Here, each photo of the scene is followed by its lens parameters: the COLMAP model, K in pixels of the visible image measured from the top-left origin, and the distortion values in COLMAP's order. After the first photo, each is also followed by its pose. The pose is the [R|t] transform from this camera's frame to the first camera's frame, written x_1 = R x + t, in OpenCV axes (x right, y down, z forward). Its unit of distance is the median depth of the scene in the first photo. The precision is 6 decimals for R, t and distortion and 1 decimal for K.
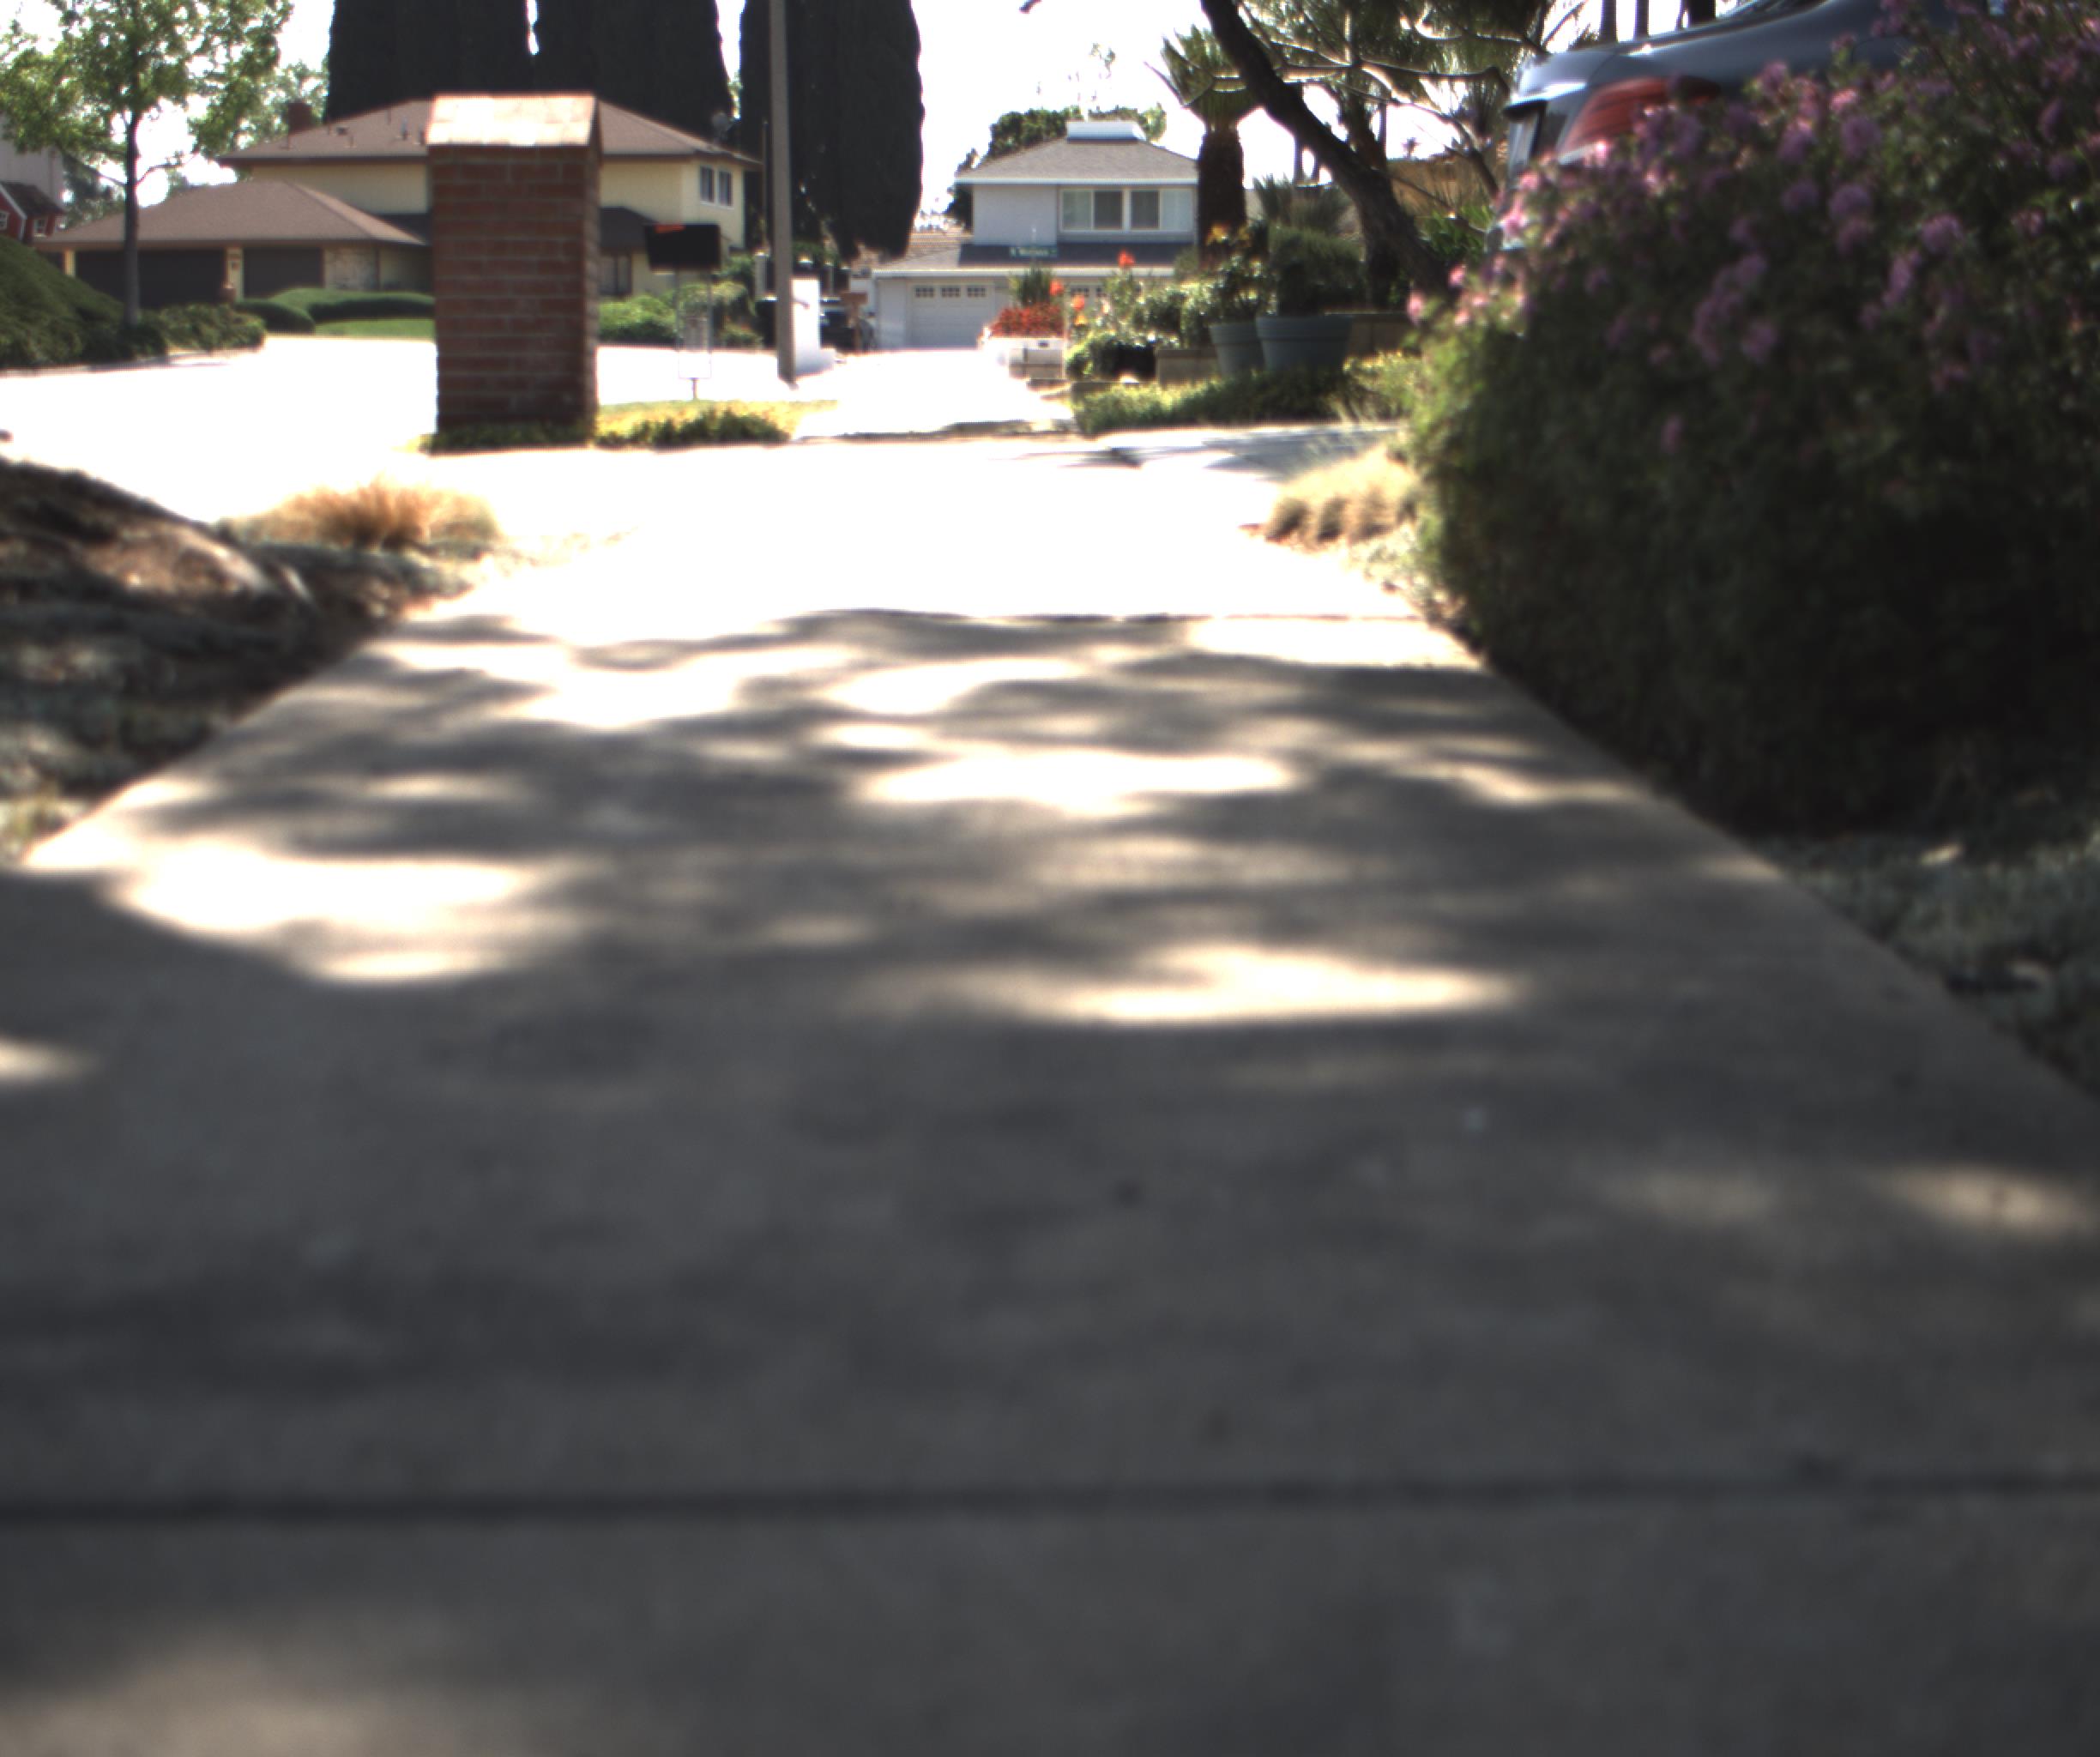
lens RADIAL K [[3914.4, 0, 1050.0], [0, 3914.4, 878.5], [0, 0, 1]] dist [-0.185766, 0.882160]
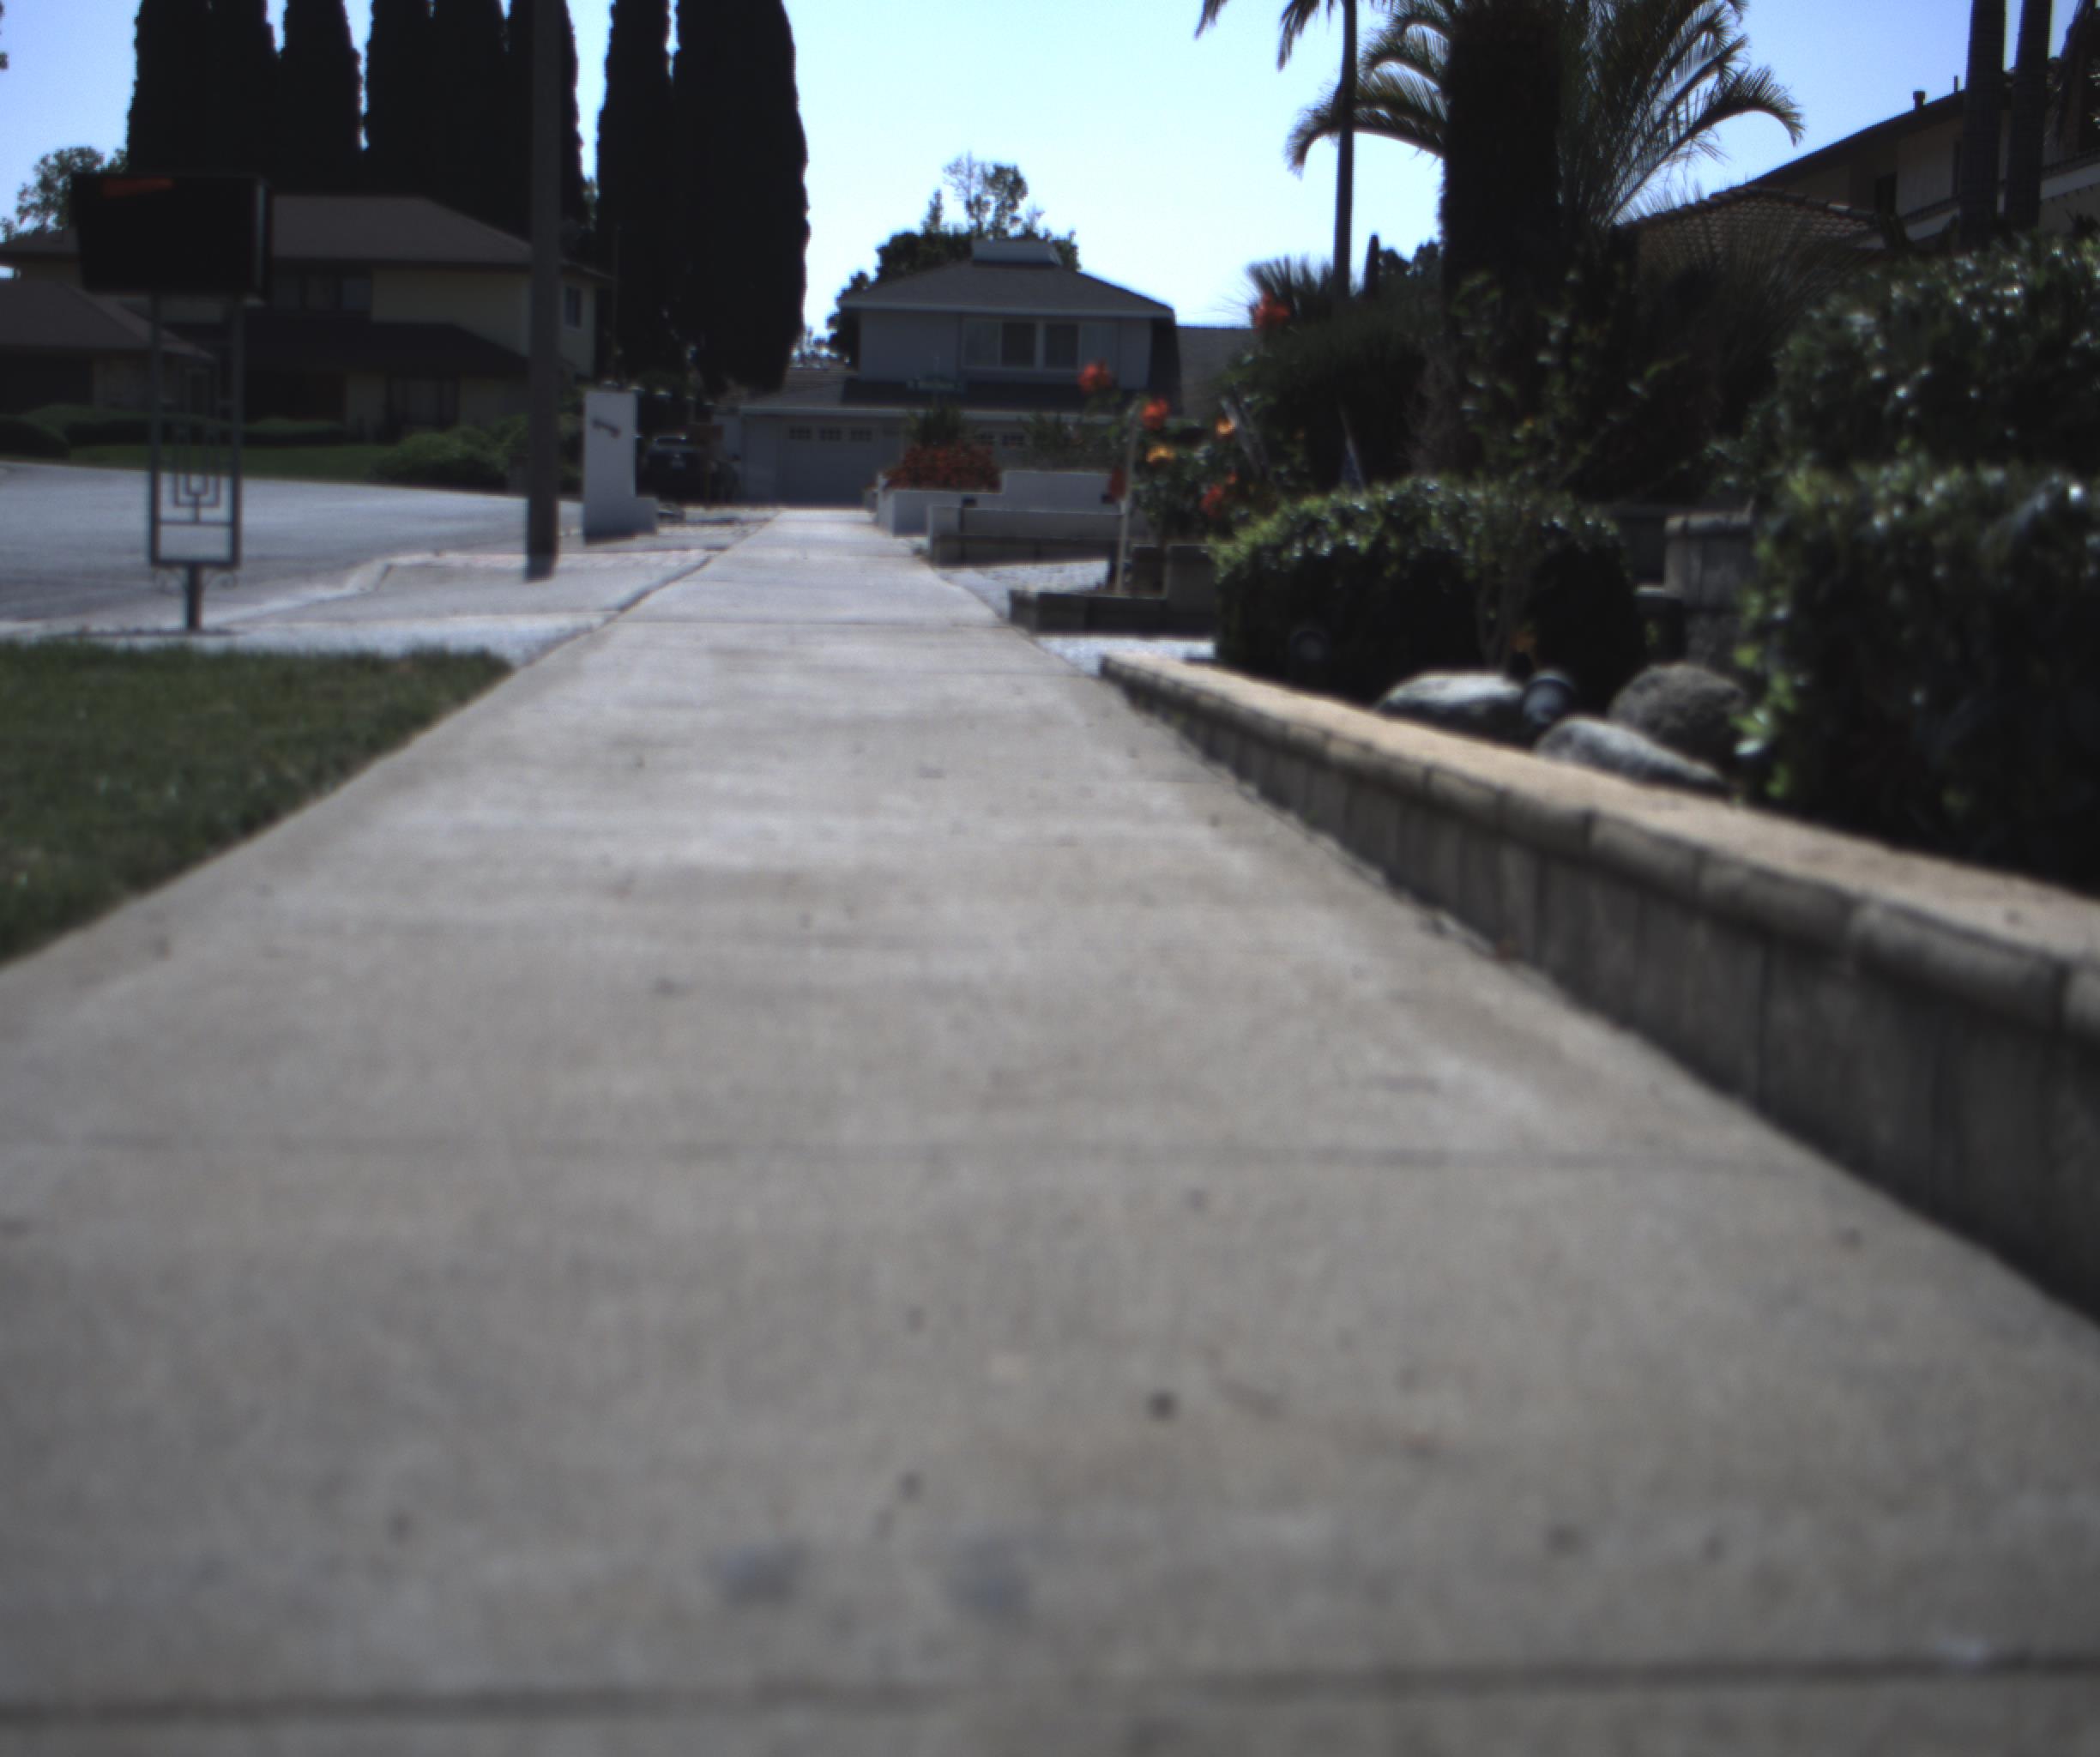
lens RADIAL K [[3914.4, 0, 1050.0], [0, 3914.4, 878.5], [0, 0, 1]] dist [-0.185766, 0.882160]
pose [[0.998990, 0.029044, 0.034271, -0.004506], [-0.027663, 0.998813, -0.040104, -0.023114], [-0.035396, 0.039115, 0.998608, 0.167997]]
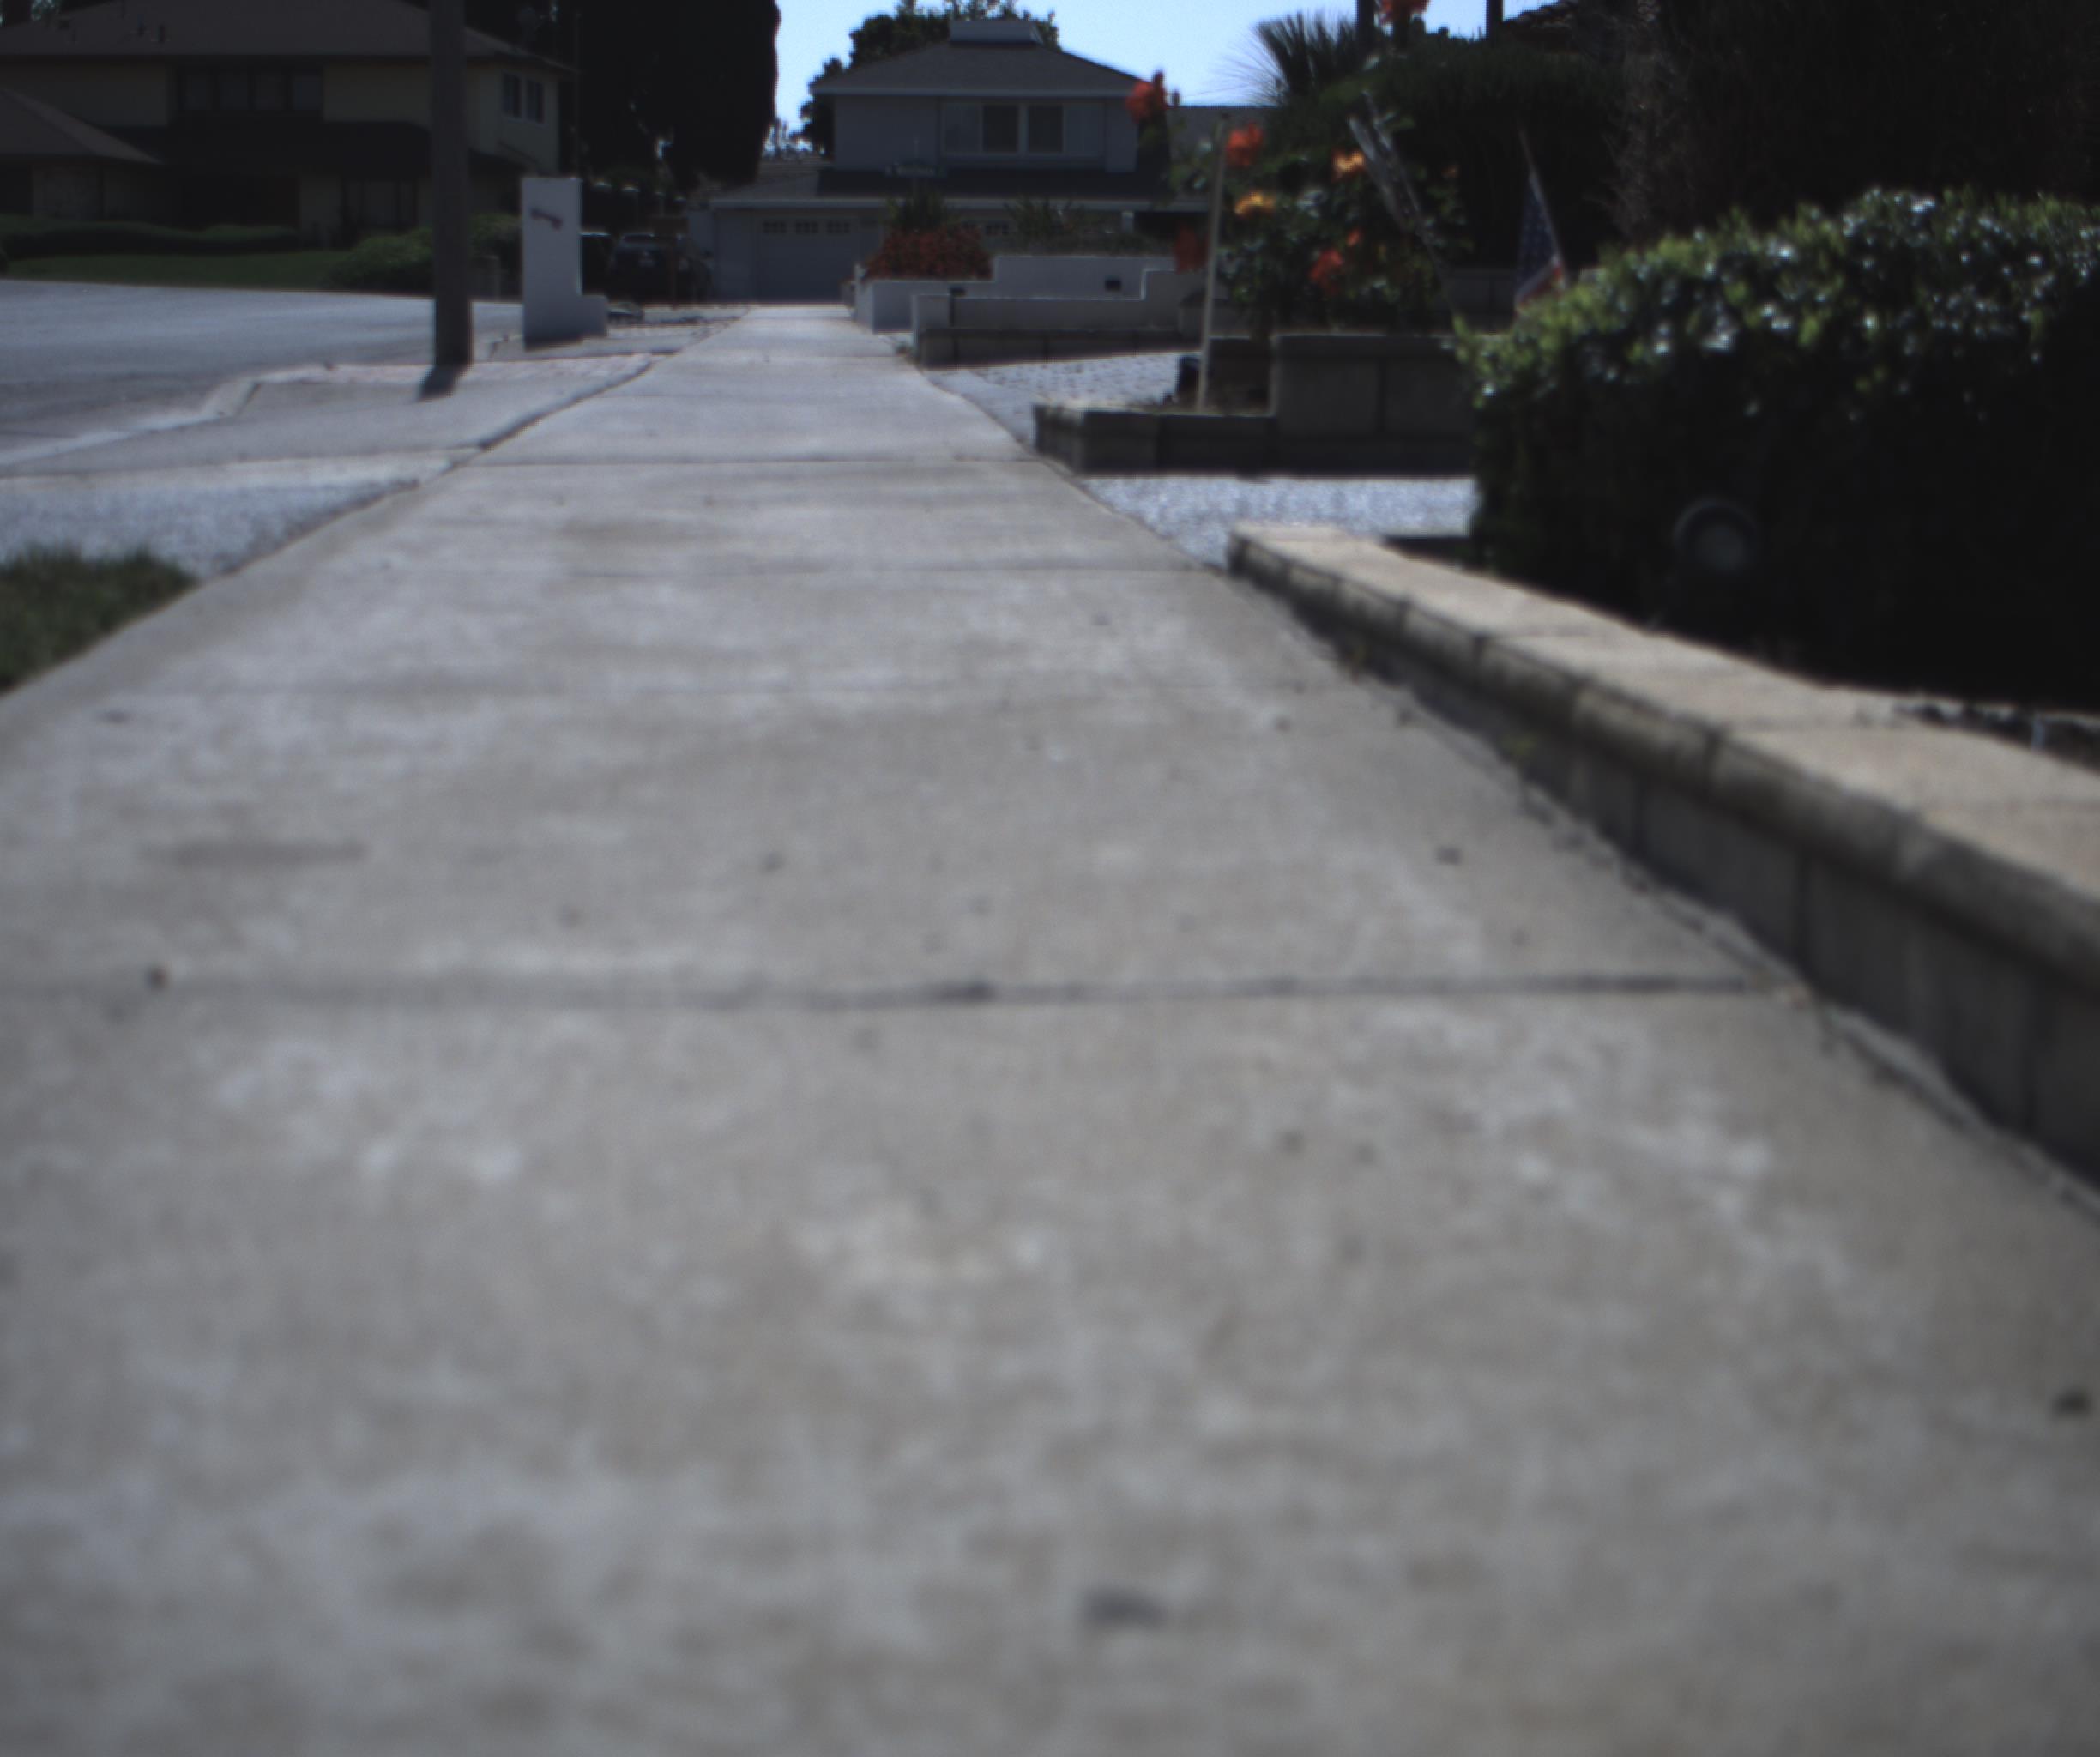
lens RADIAL K [[3914.4, 0, 1050.0], [0, 3914.4, 878.5], [0, 0, 1]] dist [-0.185766, 0.882160]
pose [[0.999318, 0.003275, 0.036776, -0.004613], [-0.003738, 0.999915, 0.012526, -0.027586], [-0.036732, -0.012655, 0.999245, 0.203261]]
